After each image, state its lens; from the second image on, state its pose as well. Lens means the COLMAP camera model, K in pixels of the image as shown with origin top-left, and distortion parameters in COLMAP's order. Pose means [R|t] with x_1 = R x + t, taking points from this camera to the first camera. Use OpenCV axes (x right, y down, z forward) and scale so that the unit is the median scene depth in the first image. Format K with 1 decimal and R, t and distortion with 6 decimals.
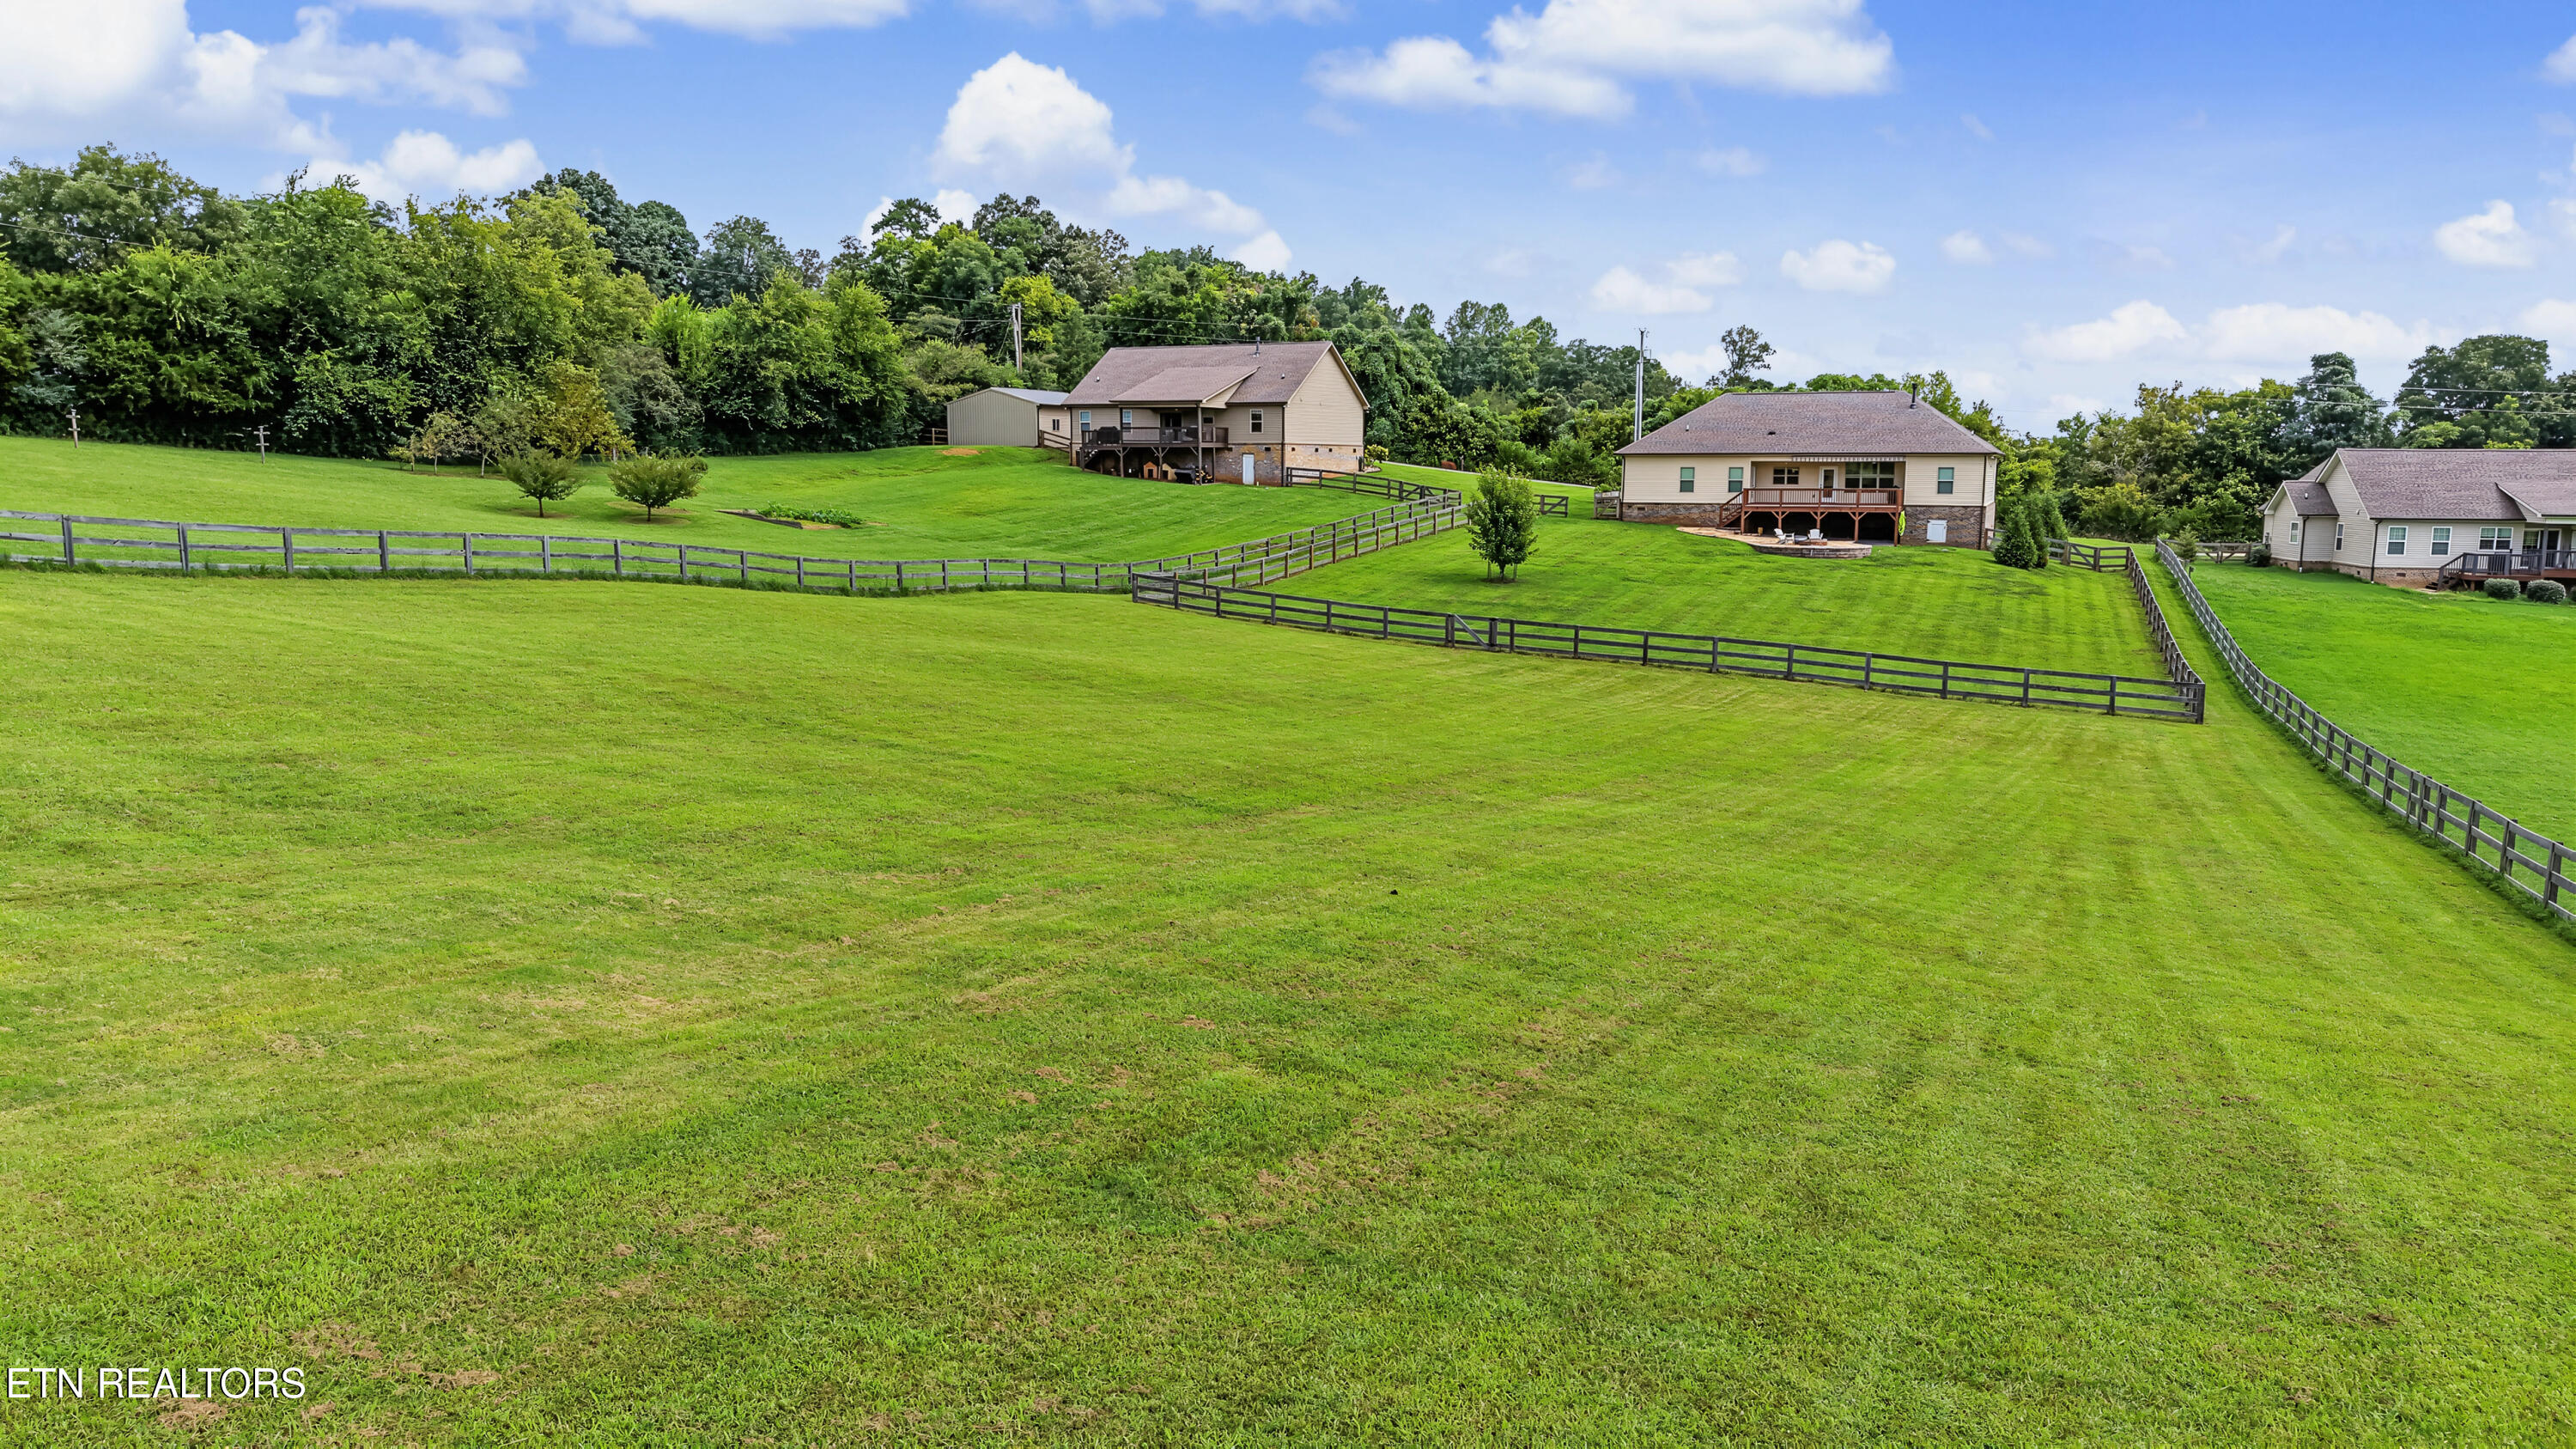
lens RADIAL K [[1697.4, 0, 1284.5], [0, 1697.4, 775.7], [0, 0, 1]] dist [0.071293, -0.105562]
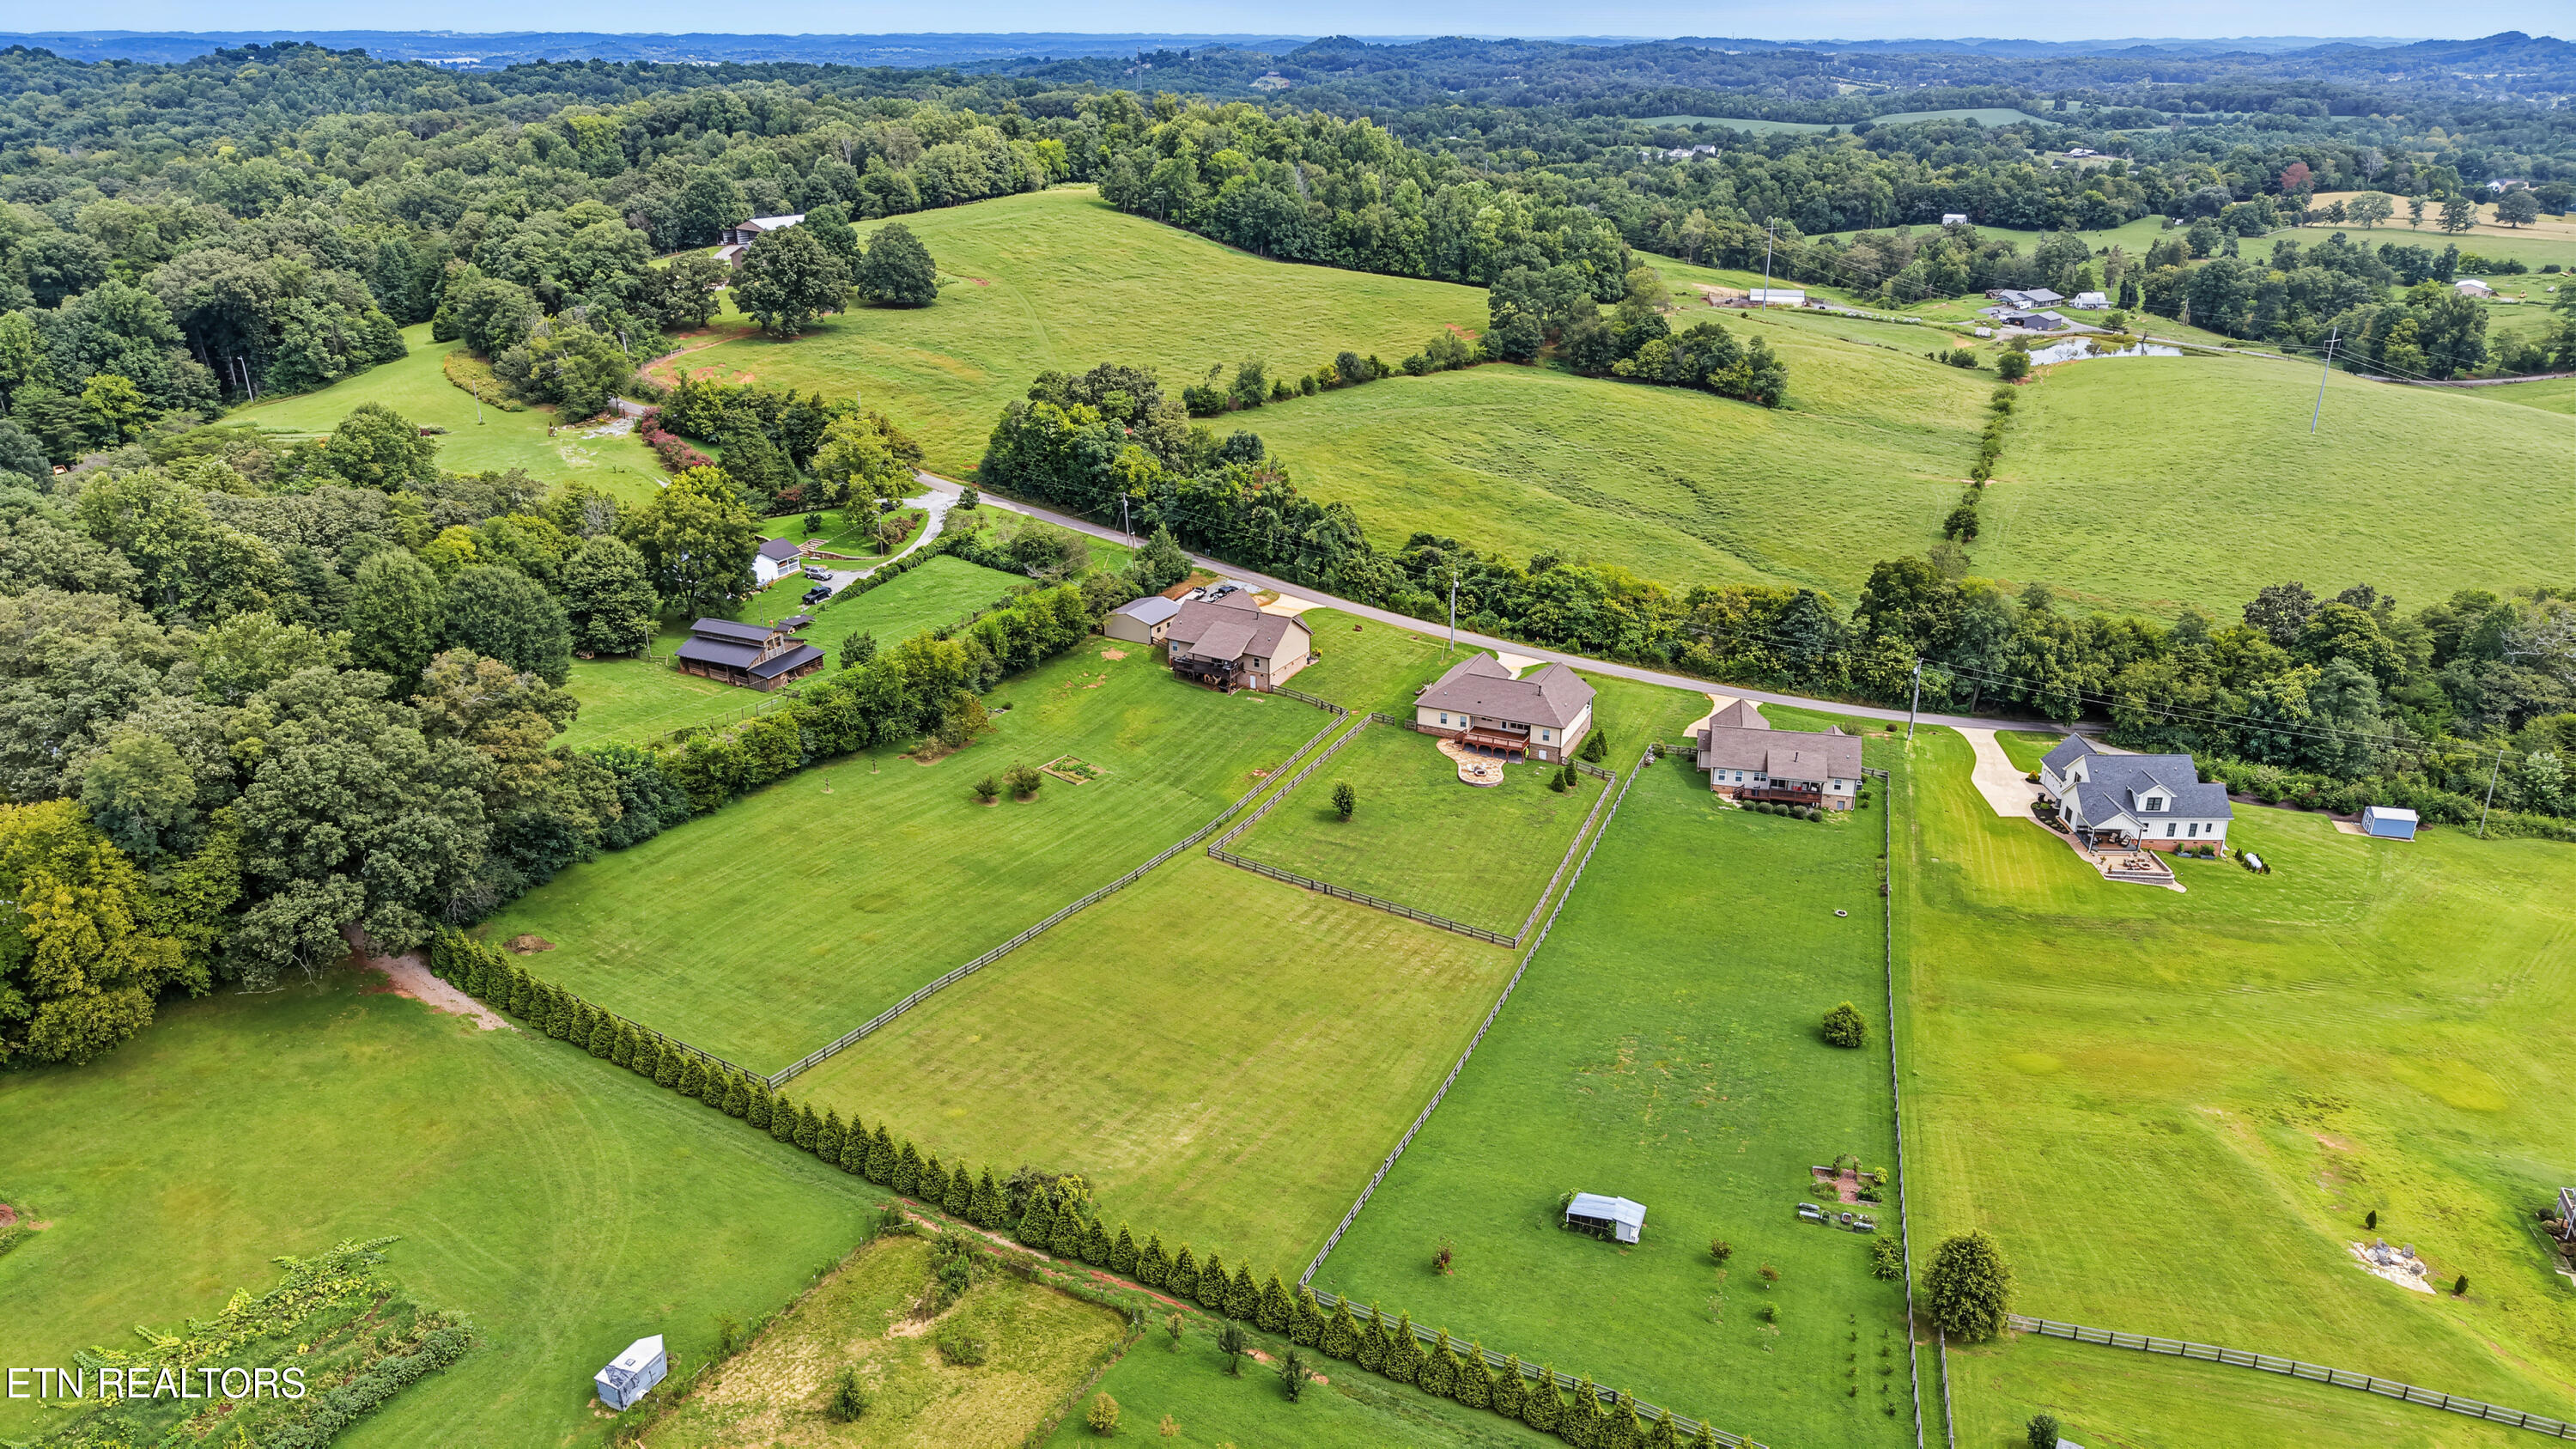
lens RADIAL K [[1715.0, 0, 1294.1], [0, 1715.0, 748.0], [0, 0, 1]] dist [0.052813, -0.067051]
pose [[0.999936, 0.003773, -0.010696, 0.053280], [-0.001411, 0.977100, 0.212778, -0.565762], [0.011254, -0.212749, 0.977042, -1.133461]]
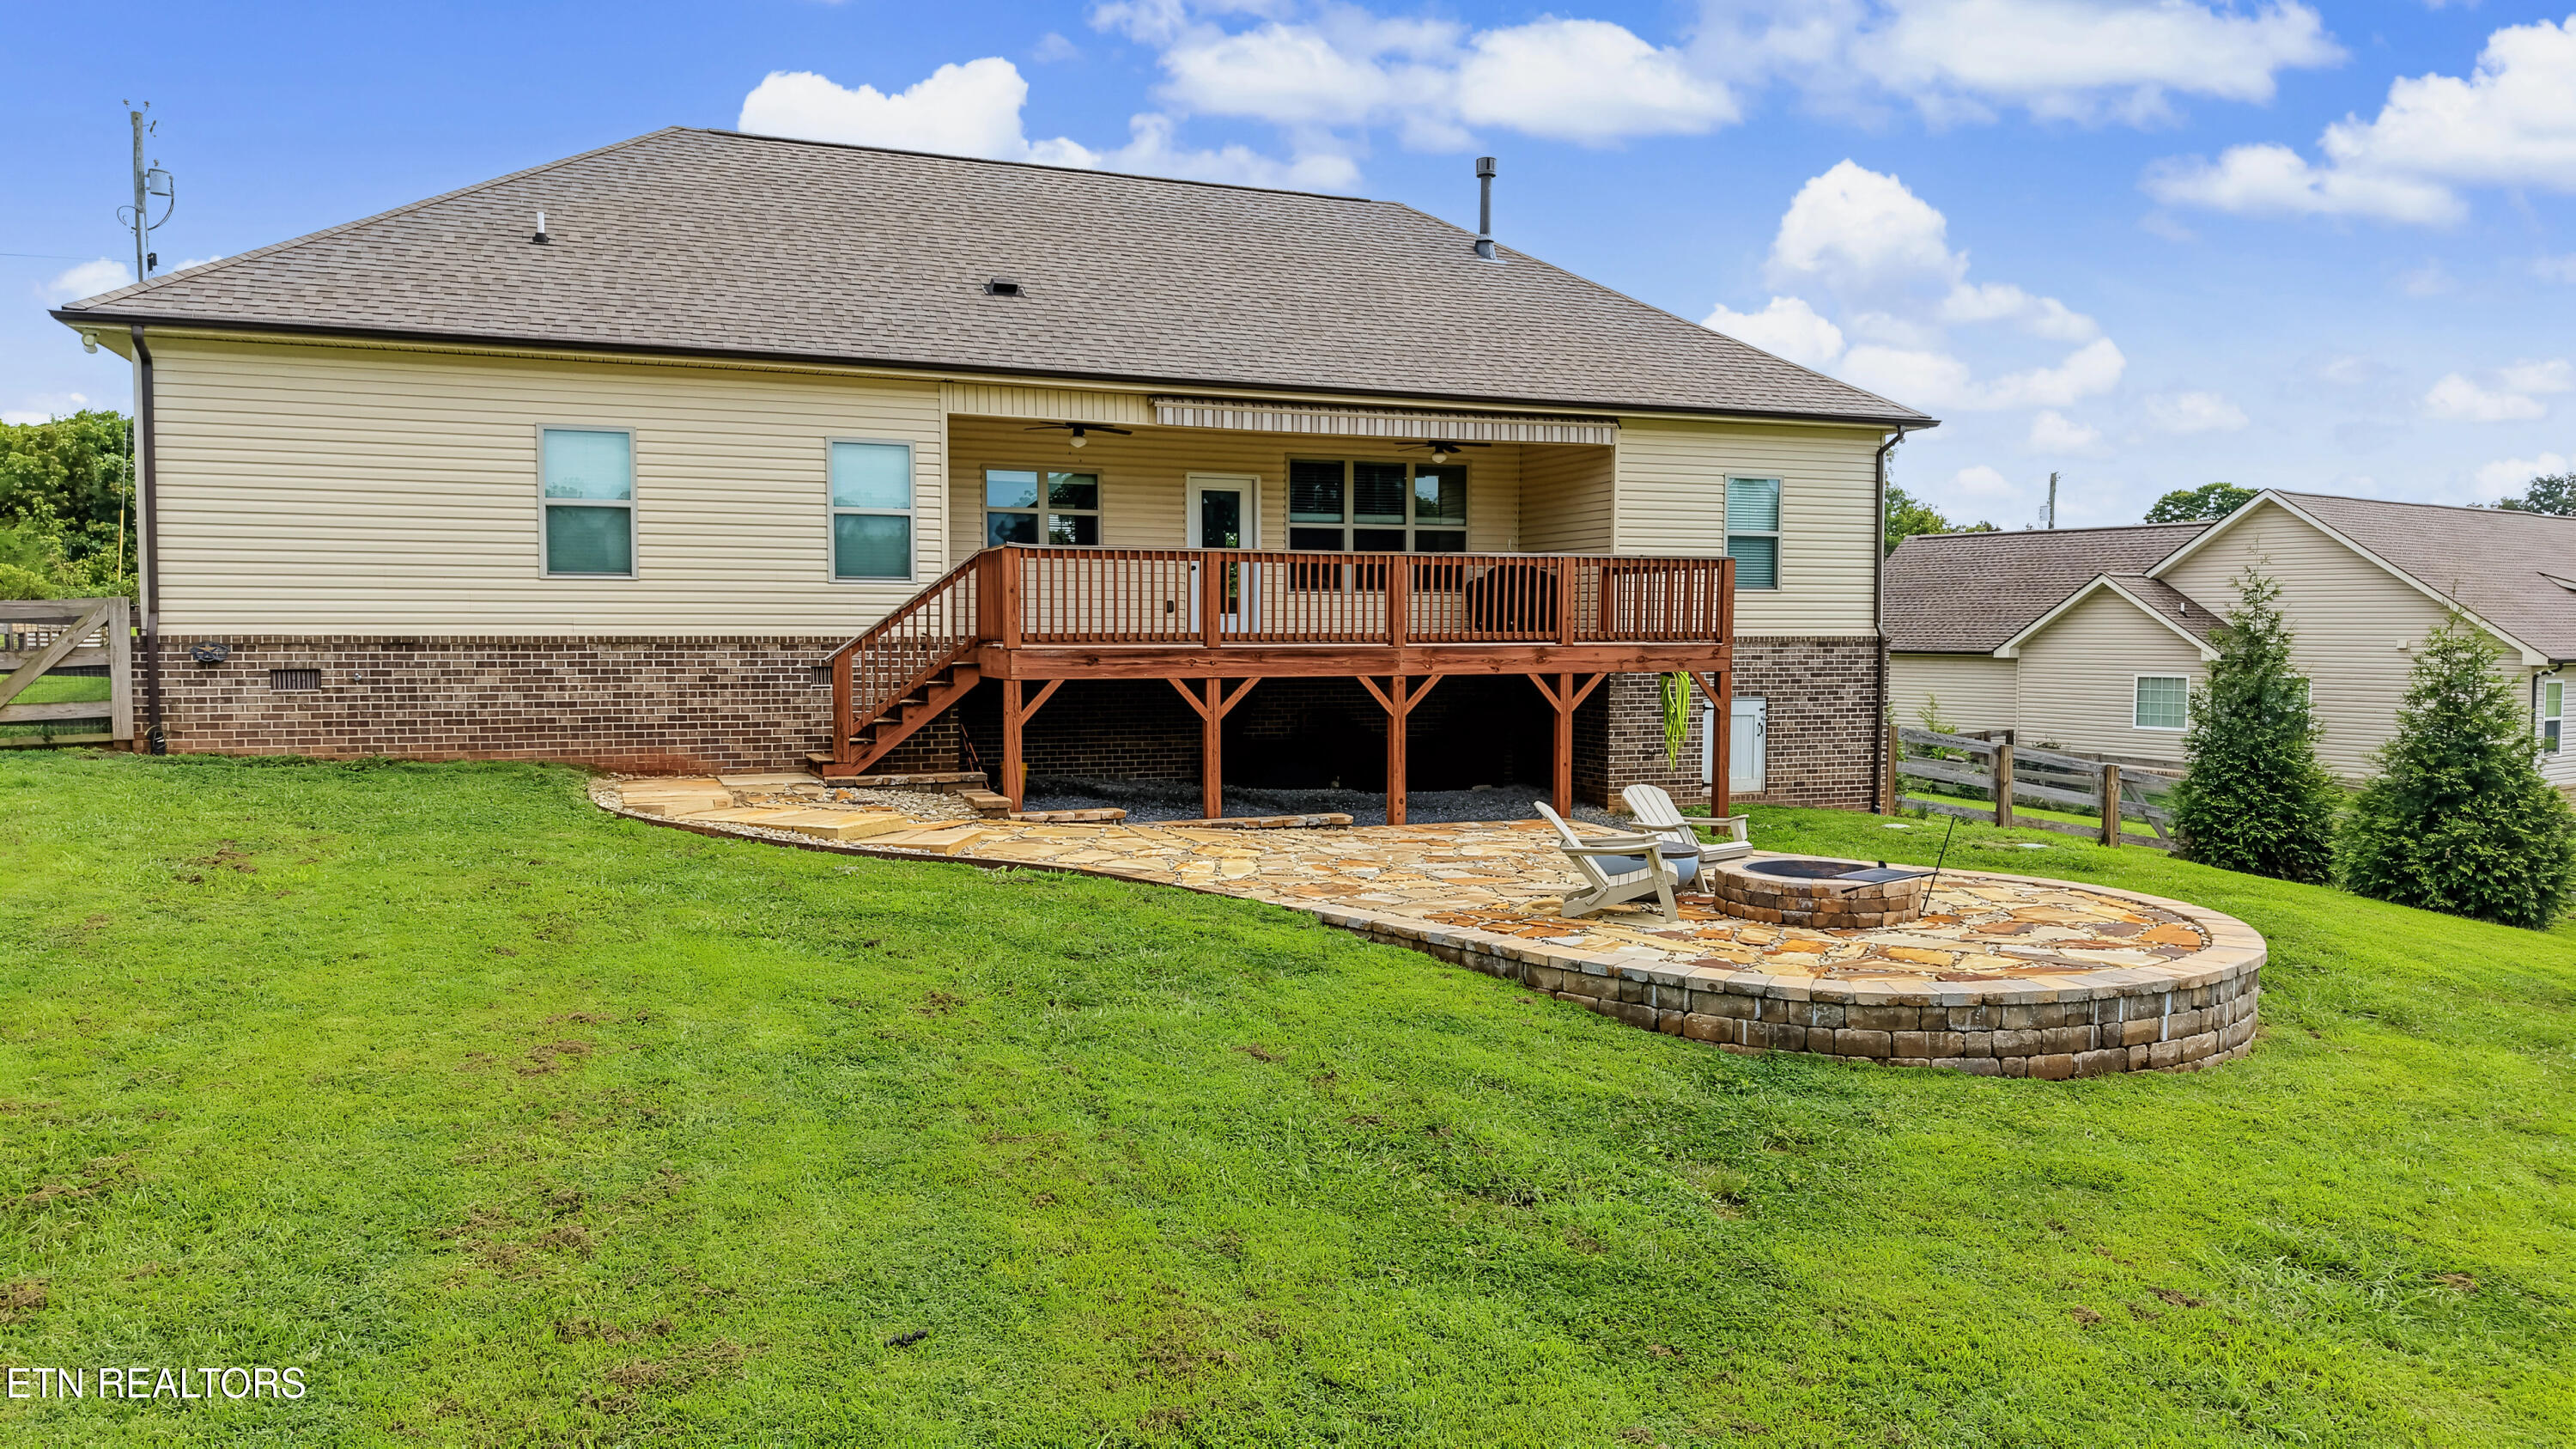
lens RADIAL K [[1697.4, 0, 1284.5], [0, 1697.4, 775.7], [0, 0, 1]] dist [0.071293, -0.105562]
pose [[0.694349, -0.063937, 0.716793, 0.146028], [0.129749, 0.990845, -0.037305, -0.118979], [-0.707845, 0.118906, 0.696288, 0.759275]]
